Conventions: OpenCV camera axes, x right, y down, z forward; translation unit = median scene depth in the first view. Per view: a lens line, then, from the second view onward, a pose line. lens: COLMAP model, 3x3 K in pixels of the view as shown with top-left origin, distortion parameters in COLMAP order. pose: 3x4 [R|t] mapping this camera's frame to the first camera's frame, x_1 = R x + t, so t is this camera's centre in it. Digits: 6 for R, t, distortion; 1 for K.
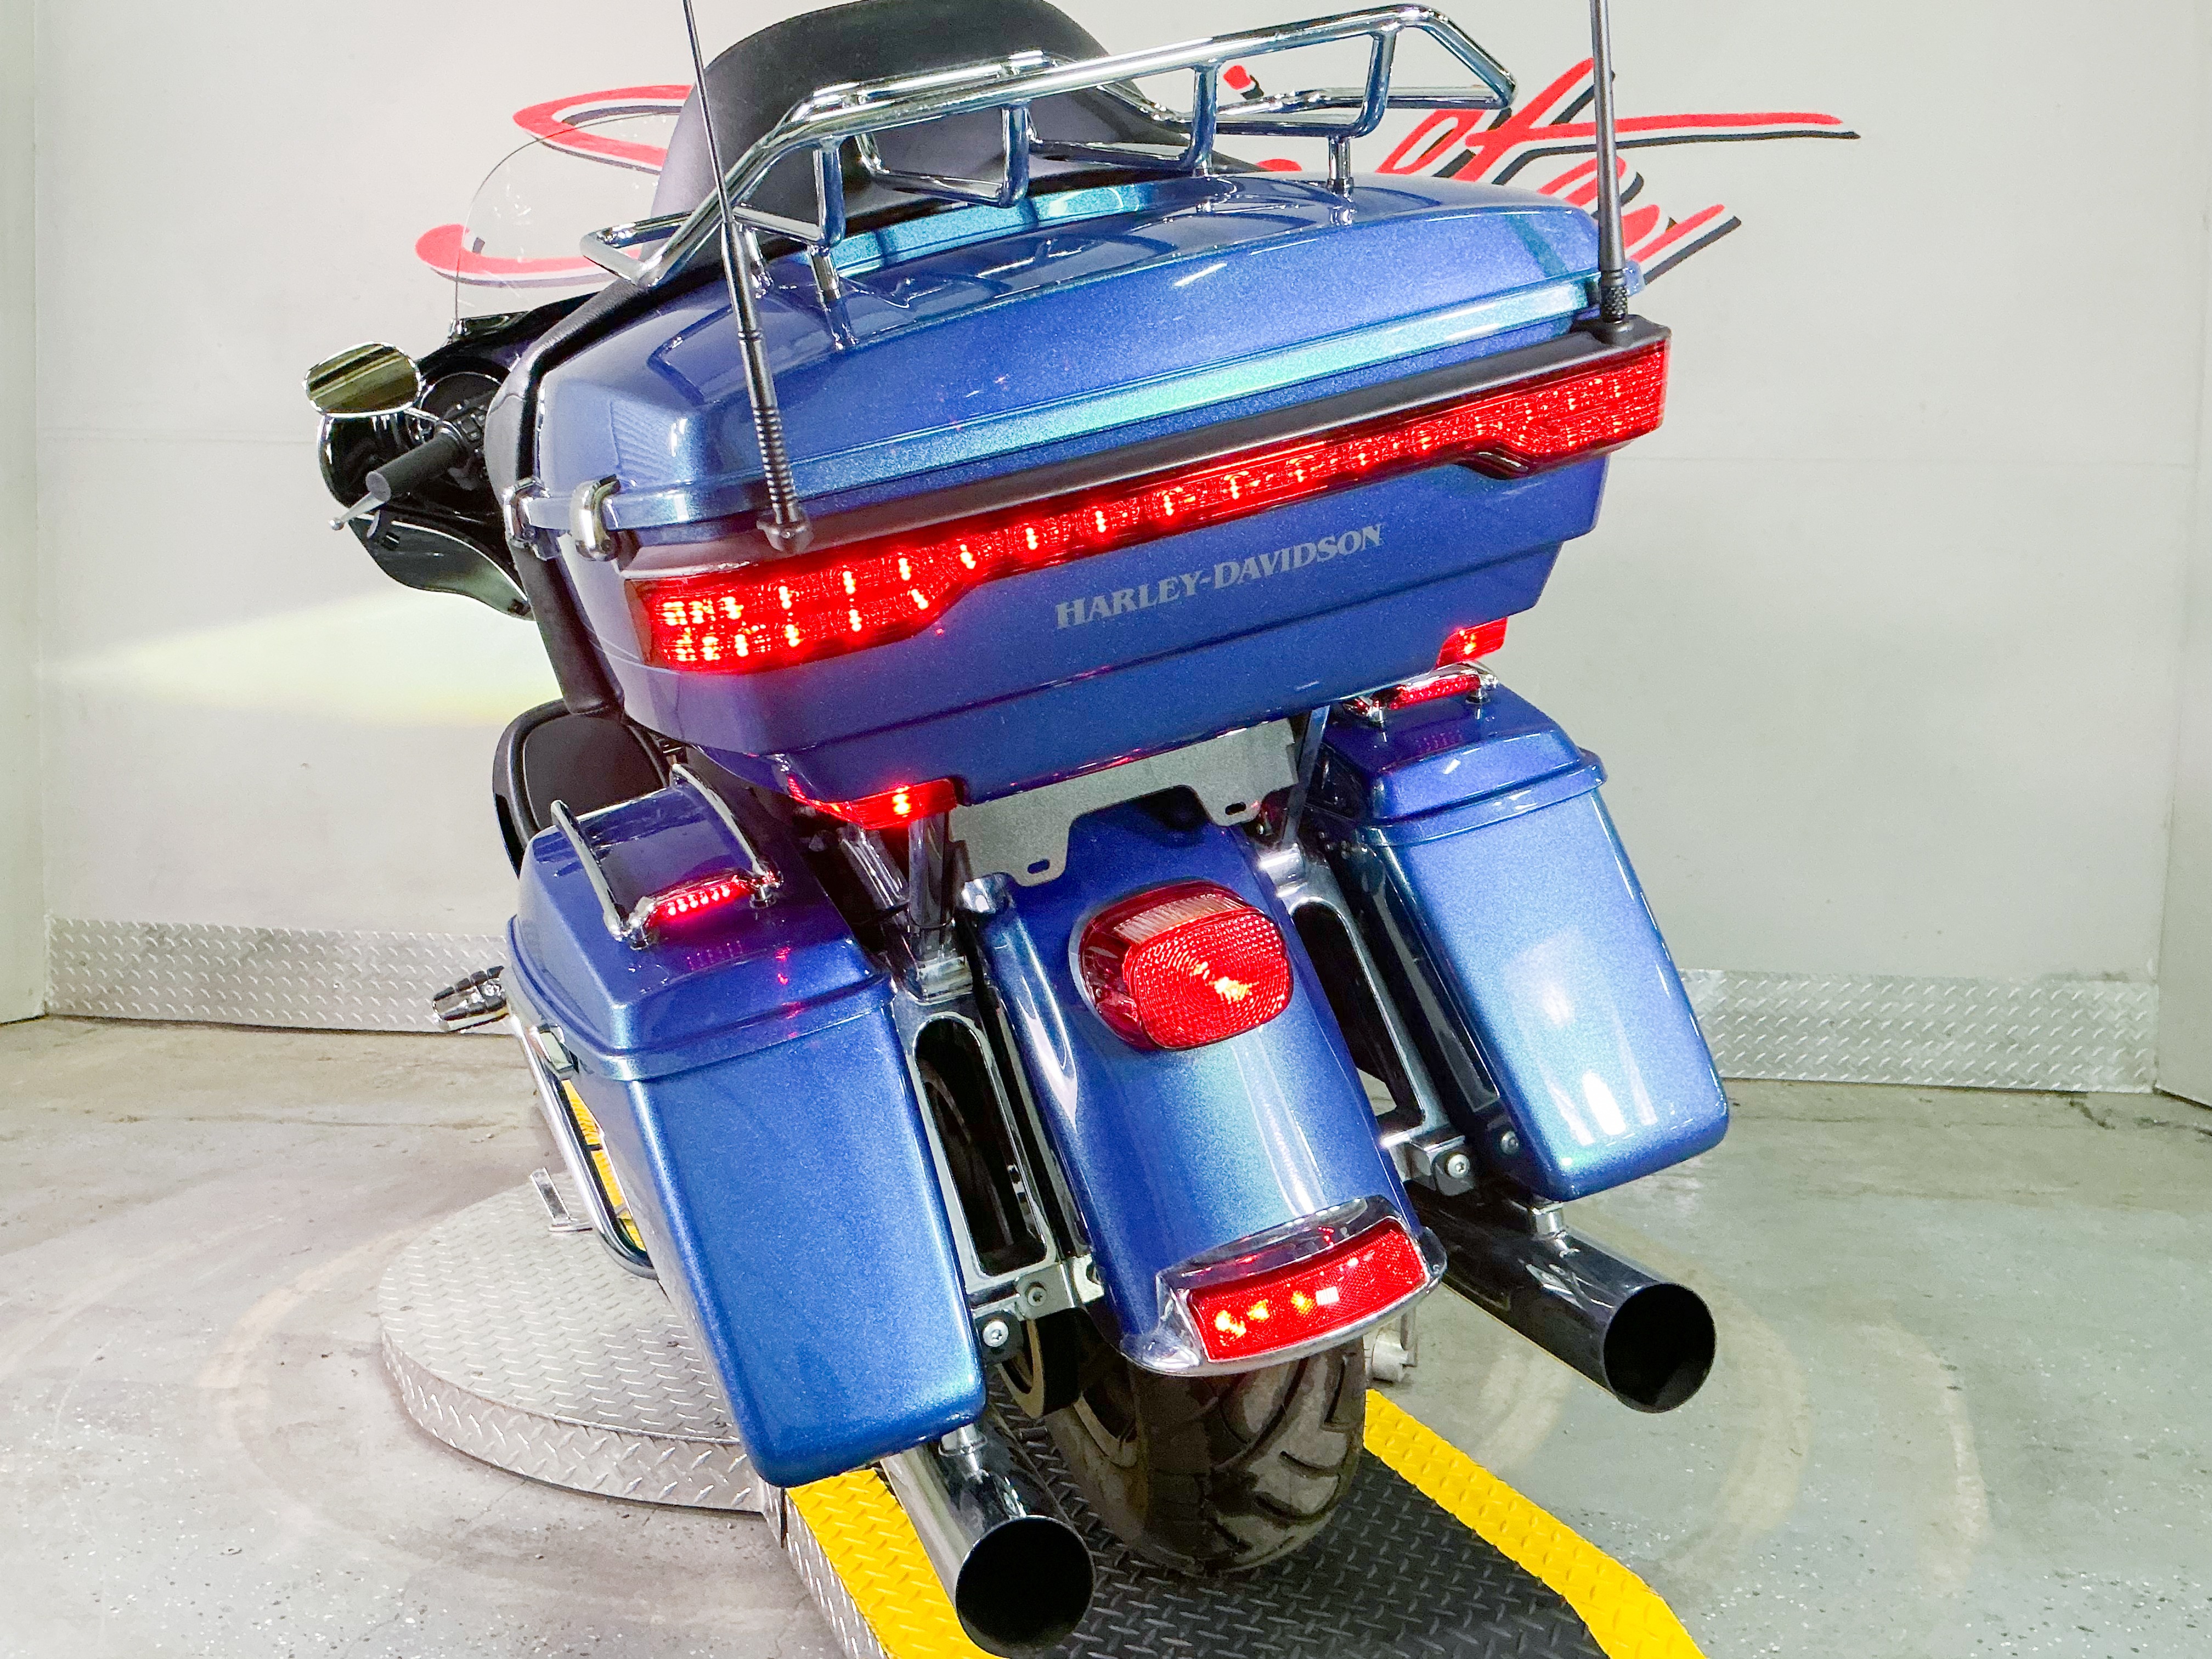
lens RADIAL K [[2011.3, 0, 1106.0], [0, 2011.3, 829.5], [0, 0, 1]] dist [0.100353, -0.202971]
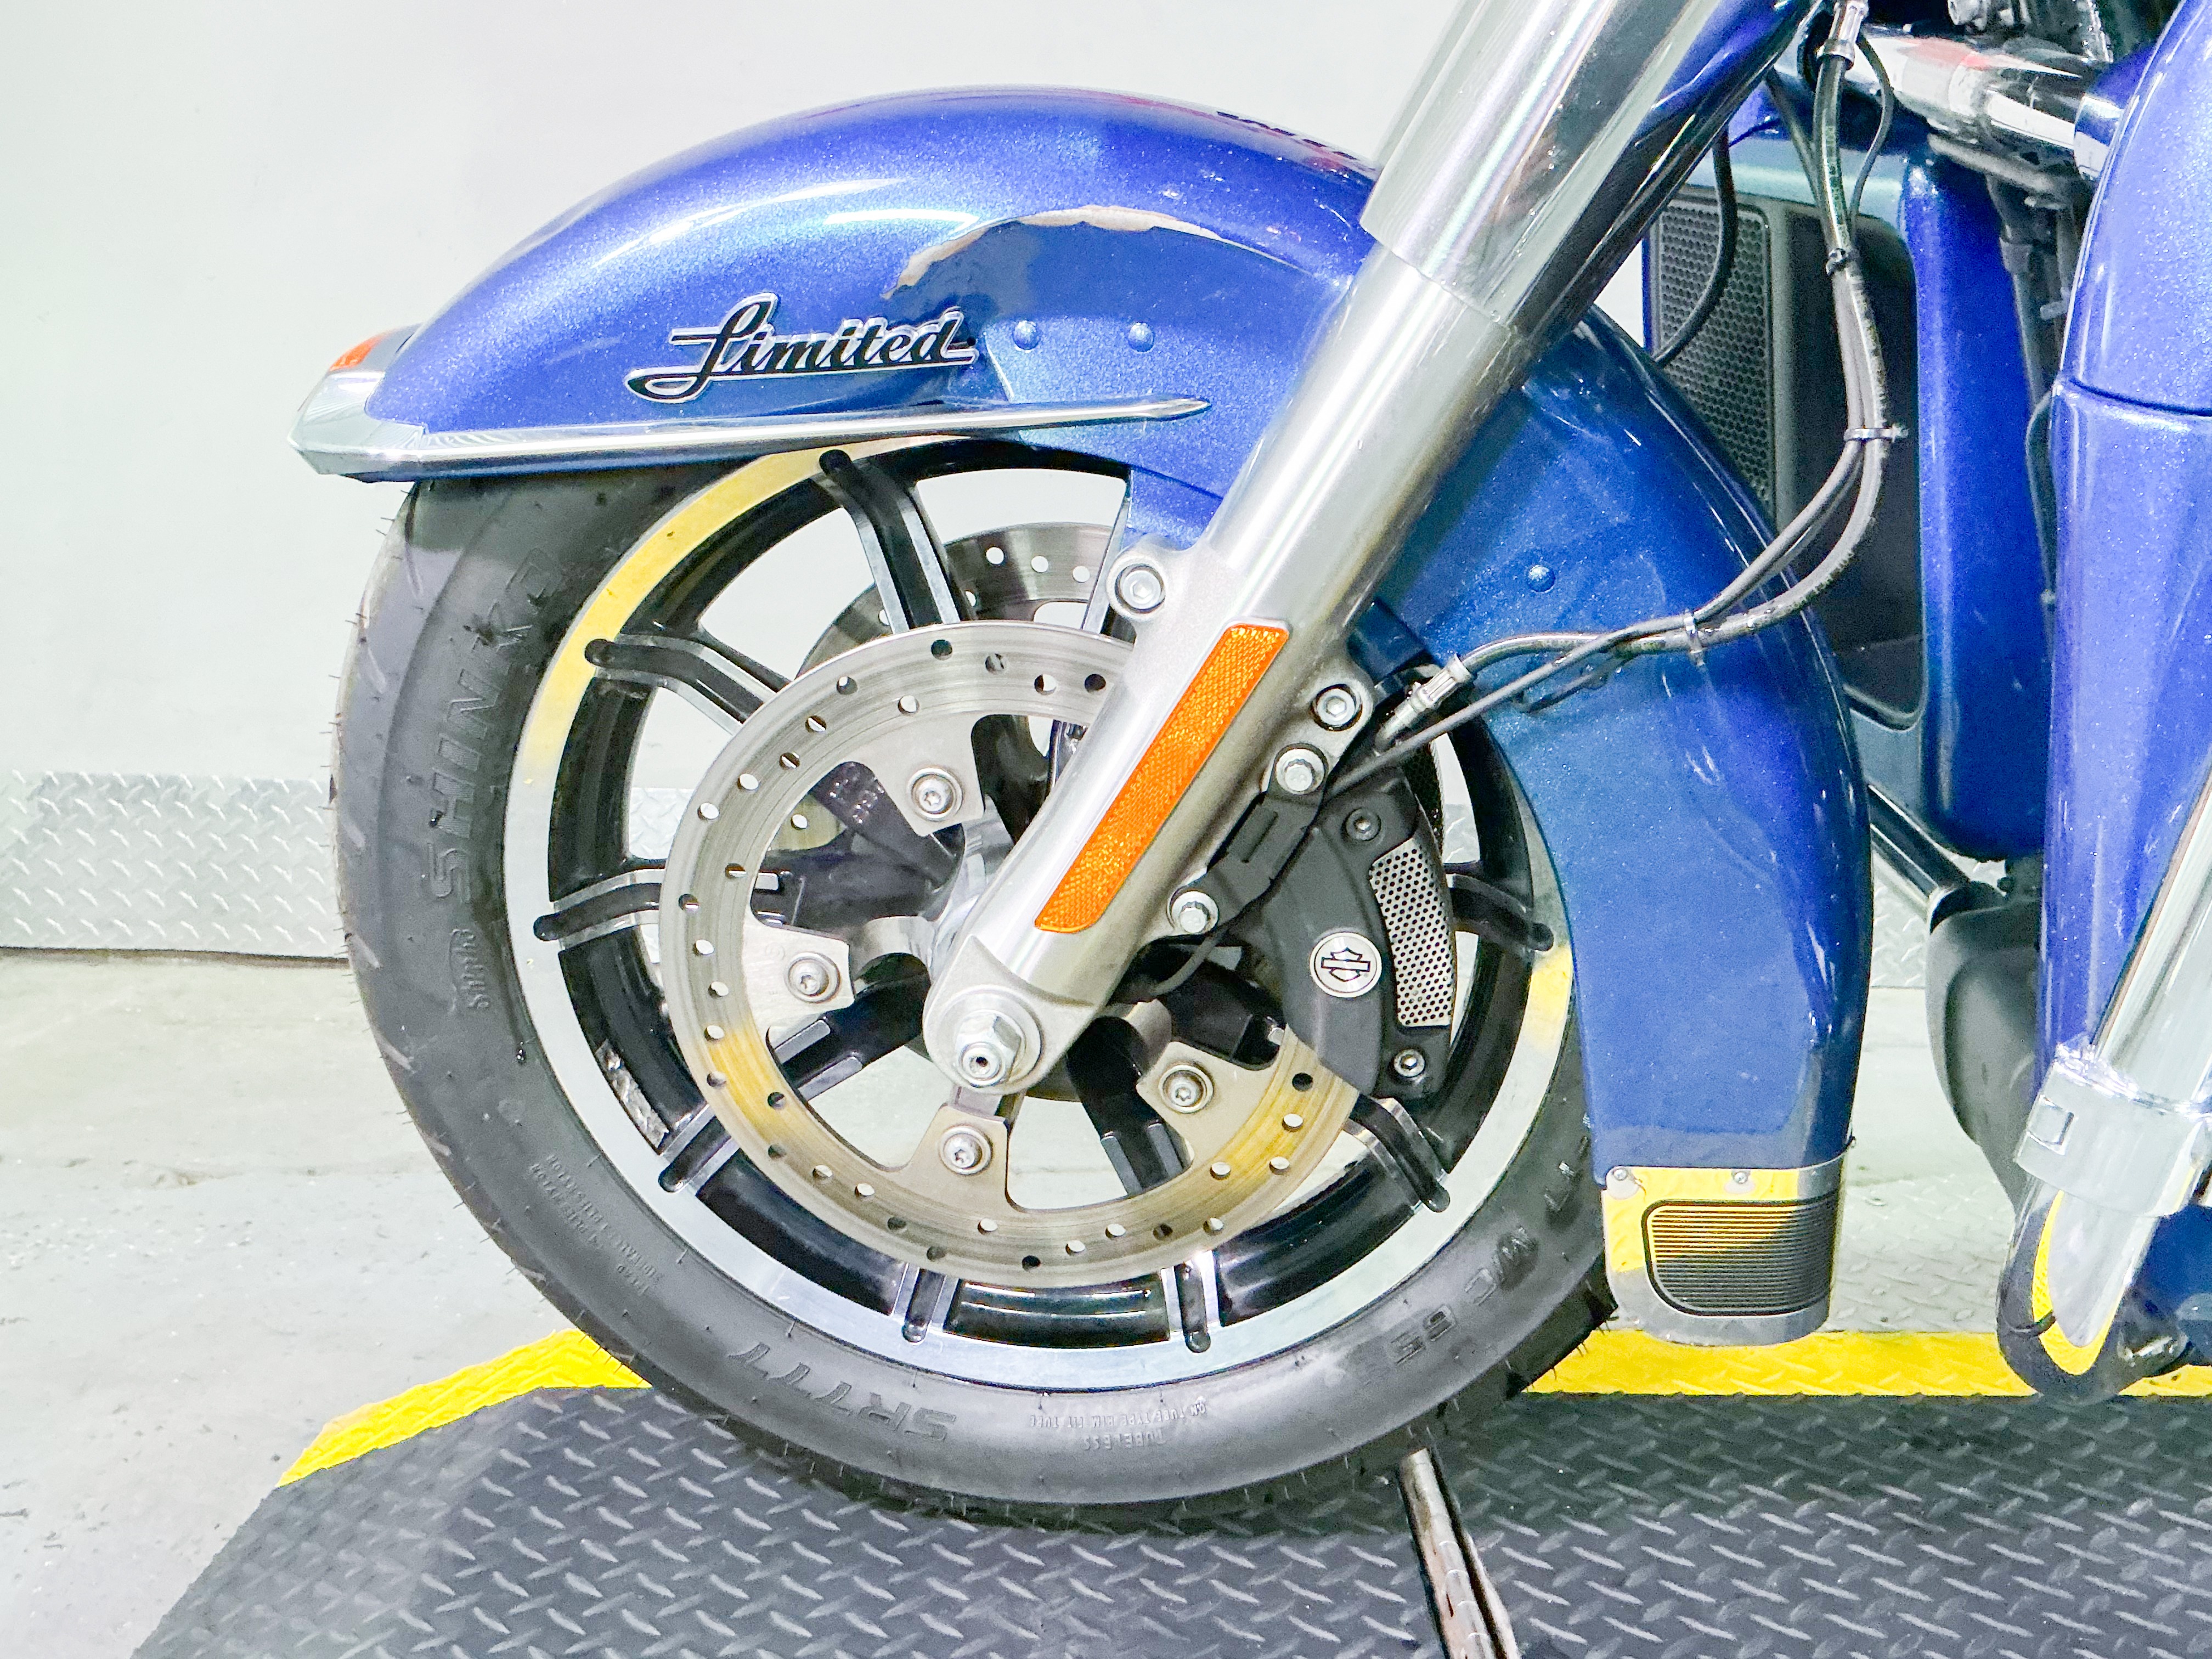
lens RADIAL K [[2064.5, 0, 1104.3], [0, 2064.5, 829.6], [0, 0, 1]] dist [0.132677, -0.267340]
pose [[0.991728, -0.010622, 0.127913, -0.335977], [0.002452, 0.997956, 0.063863, 0.032410], [-0.128330, -0.063021, 0.989727, 0.509879]]
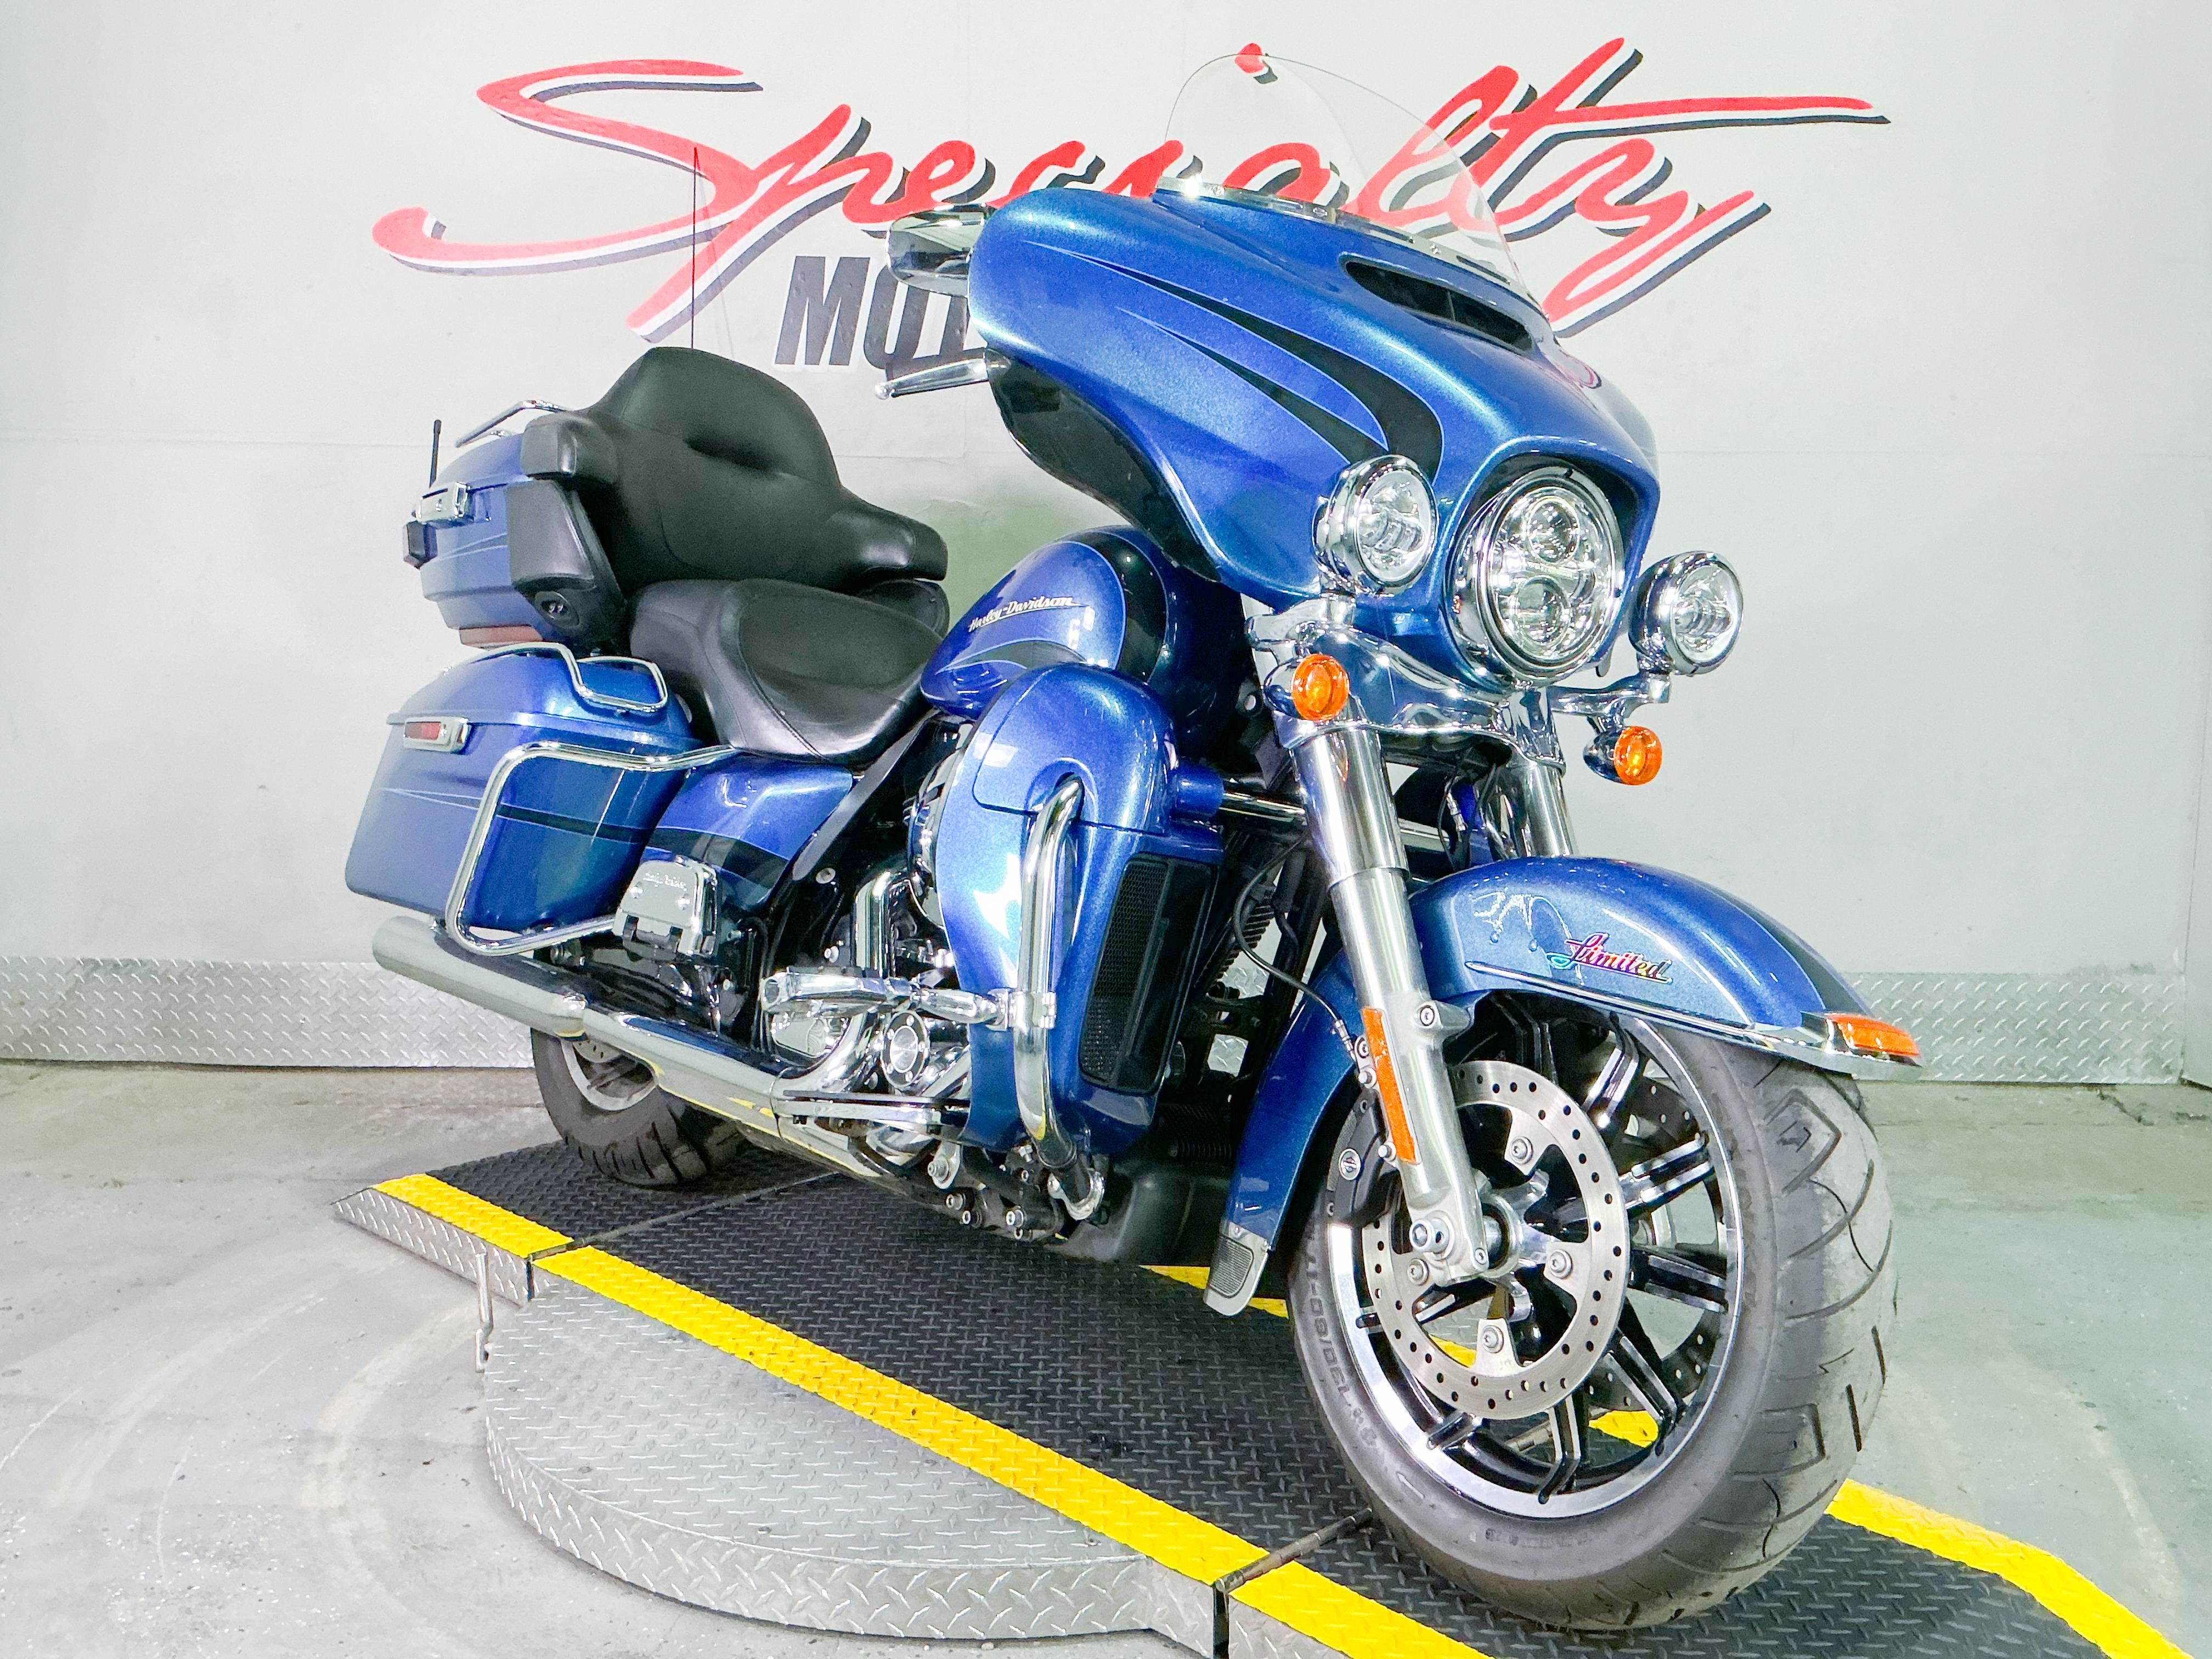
lens RADIAL K [[2064.5, 0, 1104.3], [0, 2064.5, 829.6], [0, 0, 1]] dist [0.132677, -0.267340]
pose [[0.997336, -0.021854, 0.069600, -0.091461], [0.019921, 0.999400, 0.028345, -0.038963], [-0.070177, -0.026883, 0.997172, 0.011788]]
